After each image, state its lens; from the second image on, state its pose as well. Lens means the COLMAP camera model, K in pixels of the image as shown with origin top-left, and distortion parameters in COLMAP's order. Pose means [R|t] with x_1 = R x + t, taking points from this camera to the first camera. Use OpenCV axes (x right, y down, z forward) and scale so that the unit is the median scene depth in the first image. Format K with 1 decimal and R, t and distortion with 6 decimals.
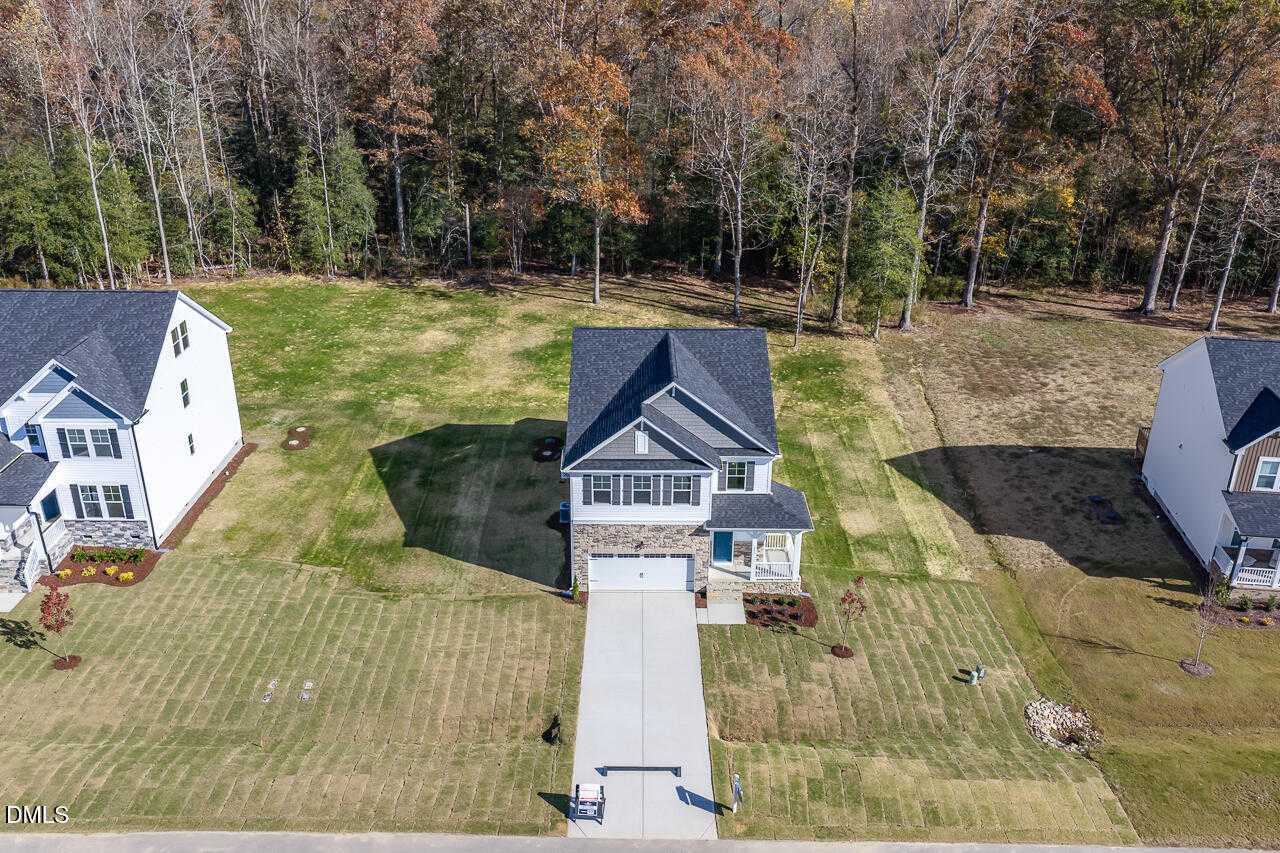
lens RADIAL K [[1079.6, 0, 643.6], [0, 1079.6, 424.5], [0, 0, 1]] dist [0.008835, -0.024600]
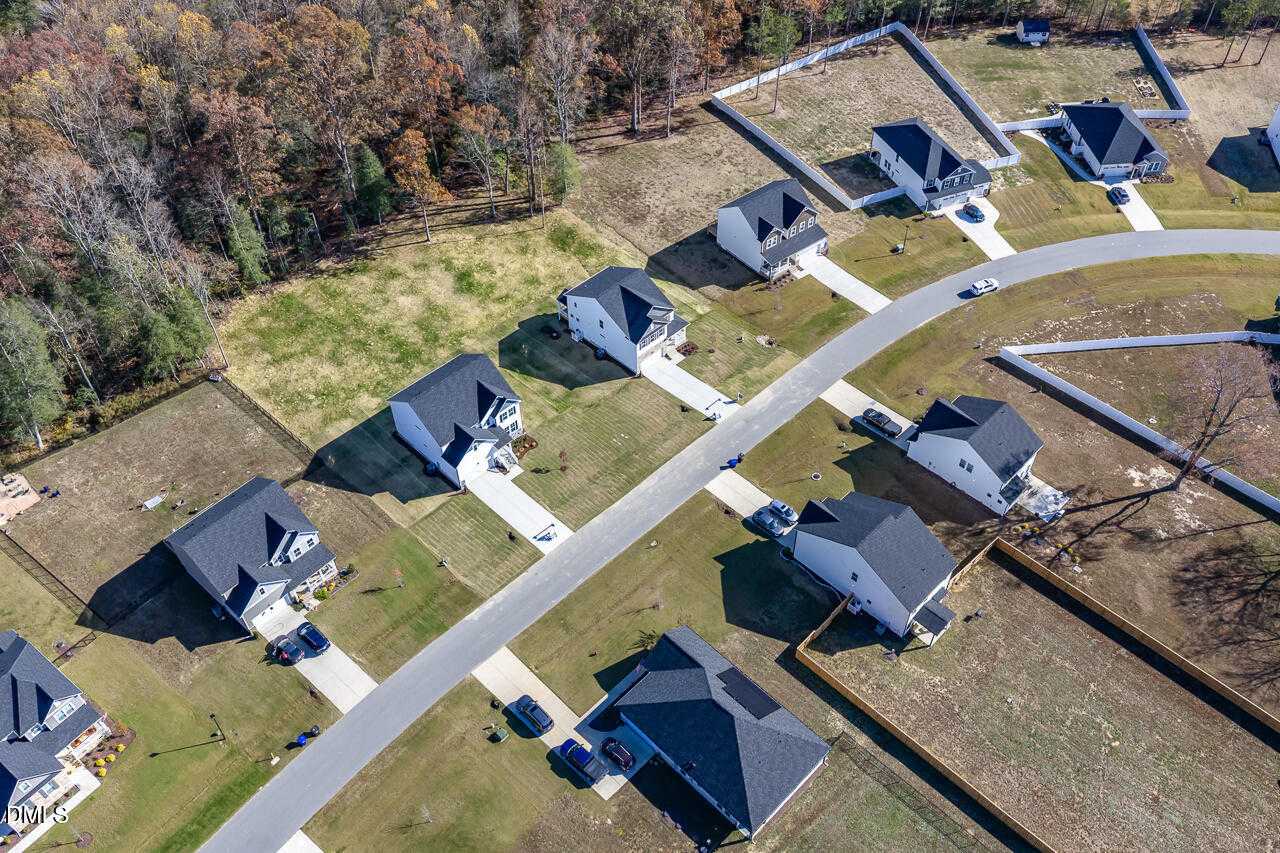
lens RADIAL K [[1079.6, 0, 651.0], [0, 1079.6, 424.7], [0, 0, 1]] dist [0.008835, -0.024600]
pose [[0.709561, -0.524090, 0.471012, -1.420920], [0.294582, 0.827854, 0.477367, -1.086337], [-0.640113, -0.199970, 0.741800, -1.255976]]
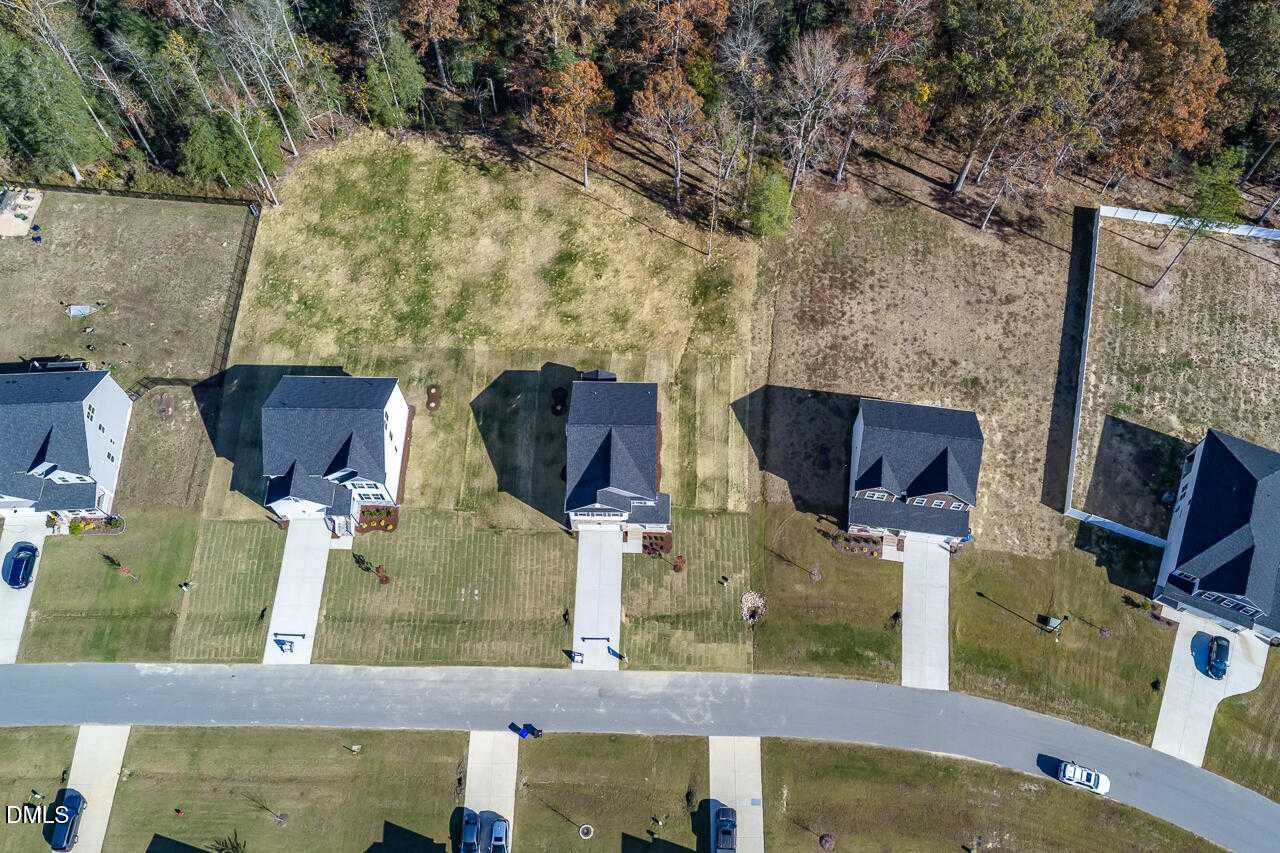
lens RADIAL K [[1079.6, 0, 641.4], [0, 1079.6, 418.0], [0, 0, 1]] dist [0.008835, -0.024600]
pose [[0.999580, 0.013276, -0.025748, 0.128827], [0.005920, 0.776436, 0.630168, -1.368698], [0.028358, -0.630056, 0.776032, -0.624094]]
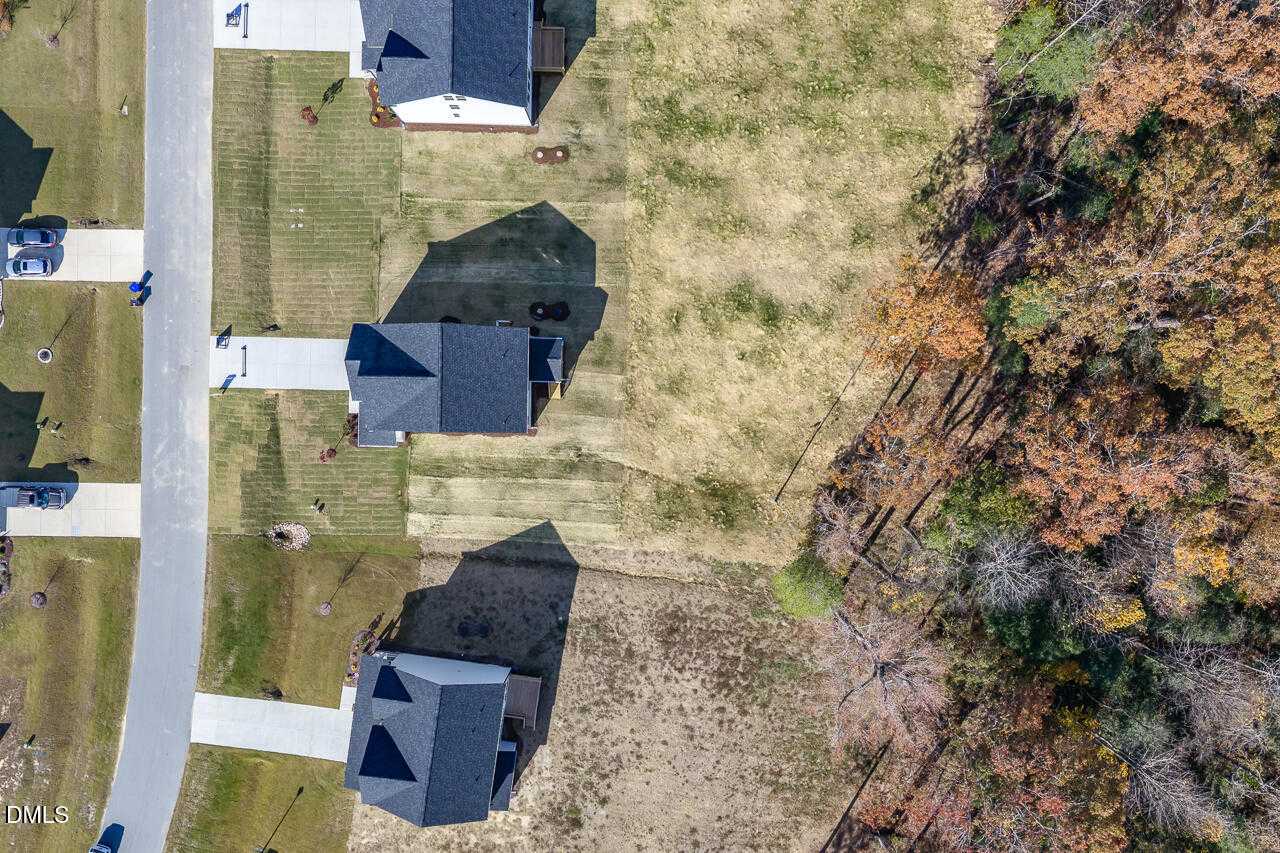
lens RADIAL K [[1079.6, 0, 646.9], [0, 1079.6, 416.7], [0, 0, 1]] dist [0.008835, -0.024600]
pose [[-0.024636, 0.999694, 0.002017, 0.070052], [-0.404563, -0.011814, 0.914434, -1.720701], [0.914178, 0.021712, 0.404730, 0.557748]]
